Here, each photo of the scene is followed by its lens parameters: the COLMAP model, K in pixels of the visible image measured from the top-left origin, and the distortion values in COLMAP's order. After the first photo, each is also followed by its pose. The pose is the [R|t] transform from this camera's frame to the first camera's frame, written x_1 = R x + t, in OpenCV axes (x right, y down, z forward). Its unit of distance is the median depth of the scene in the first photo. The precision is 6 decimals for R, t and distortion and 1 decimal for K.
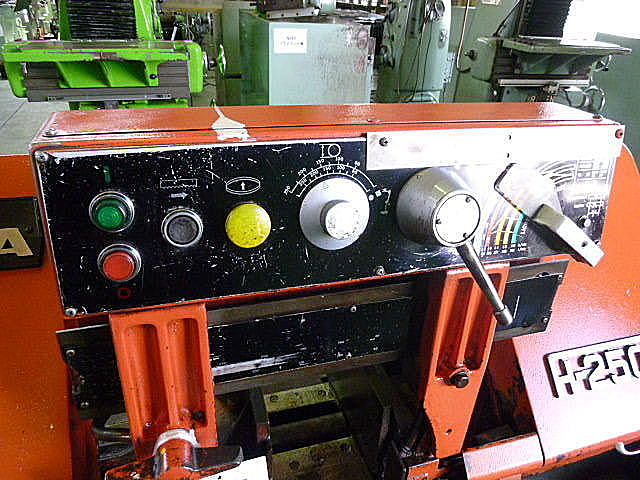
lens RADIAL K [[482.4, 0, 319.9], [0, 482.4, 244.7], [0, 0, 1]] dist [-0.025785, -0.003129]
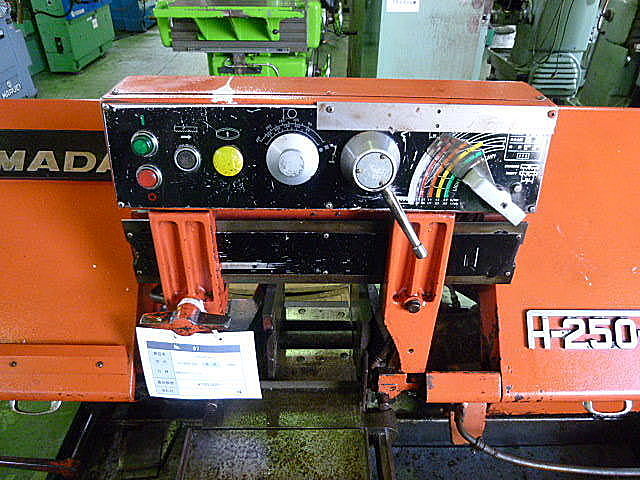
lens RADIAL K [[482.4, 0, 319.9], [0, 482.4, 244.7], [0, 0, 1]] dist [-0.025785, -0.003129]
pose [[0.956300, 0.135663, -0.259010, 0.391500], [-0.111220, 0.988033, 0.106868, 0.018288], [0.270409, -0.073391, 0.959944, -0.270171]]
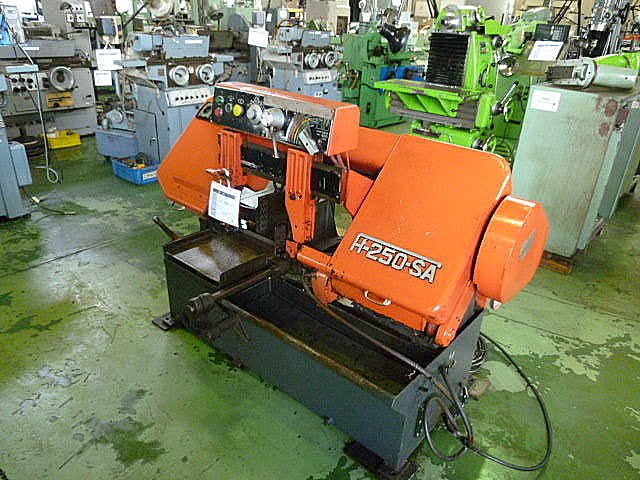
lens RADIAL K [[482.4, 0, 319.9], [0, 482.4, 244.7], [0, 0, 1]] dist [-0.025785, -0.003129]
pose [[0.541434, 0.351750, -0.763624, 2.746606], [-0.430608, 0.896118, 0.107467, 0.178853], [0.722099, 0.270636, 0.636655, -0.590656]]
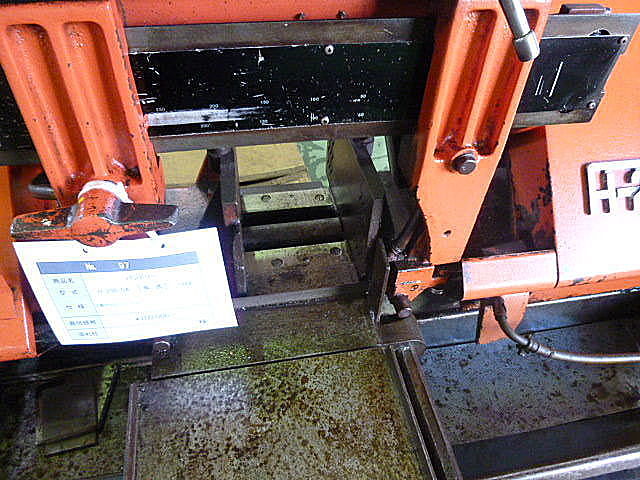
lens RADIAL K [[482.4, 0, 319.9], [0, 482.4, 244.7], [0, 0, 1]] dist [-0.025785, -0.003129]
pose [[0.993080, 0.081948, -0.084123, 0.140705], [-0.053177, 0.952438, 0.300056, 0.196467], [0.104711, -0.293507, 0.950205, 0.188572]]
